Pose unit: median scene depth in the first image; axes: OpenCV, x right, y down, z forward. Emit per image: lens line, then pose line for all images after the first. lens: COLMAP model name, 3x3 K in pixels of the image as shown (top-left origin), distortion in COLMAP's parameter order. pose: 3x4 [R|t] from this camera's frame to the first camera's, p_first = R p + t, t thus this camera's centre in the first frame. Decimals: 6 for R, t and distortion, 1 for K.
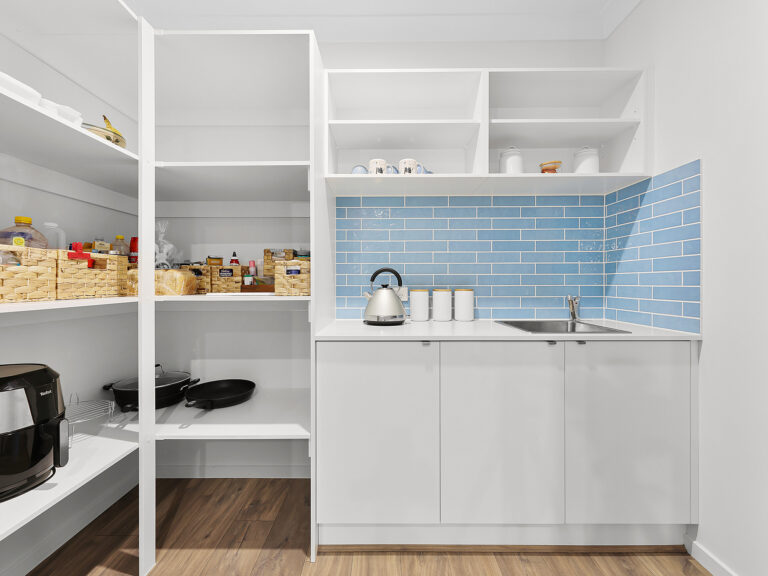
lens RADIAL K [[349.0, 0, 381.9], [0, 349.0, 282.7], [0, 0, 1]] dist [0.010299, -0.000515]
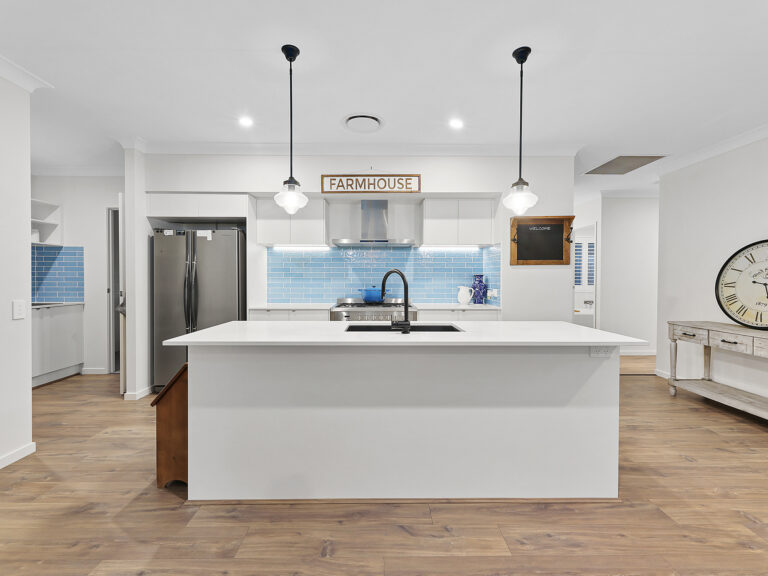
lens RADIAL K [[349.0, 0, 381.9], [0, 349.0, 282.7], [0, 0, 1]] dist [0.010299, -0.000515]
pose [[-0.005195, -0.010945, 0.999927, -1.963393], [0.001262, 0.999939, 0.010952, -0.050027], [-0.999986, 0.001318, -0.005181, -1.441342]]
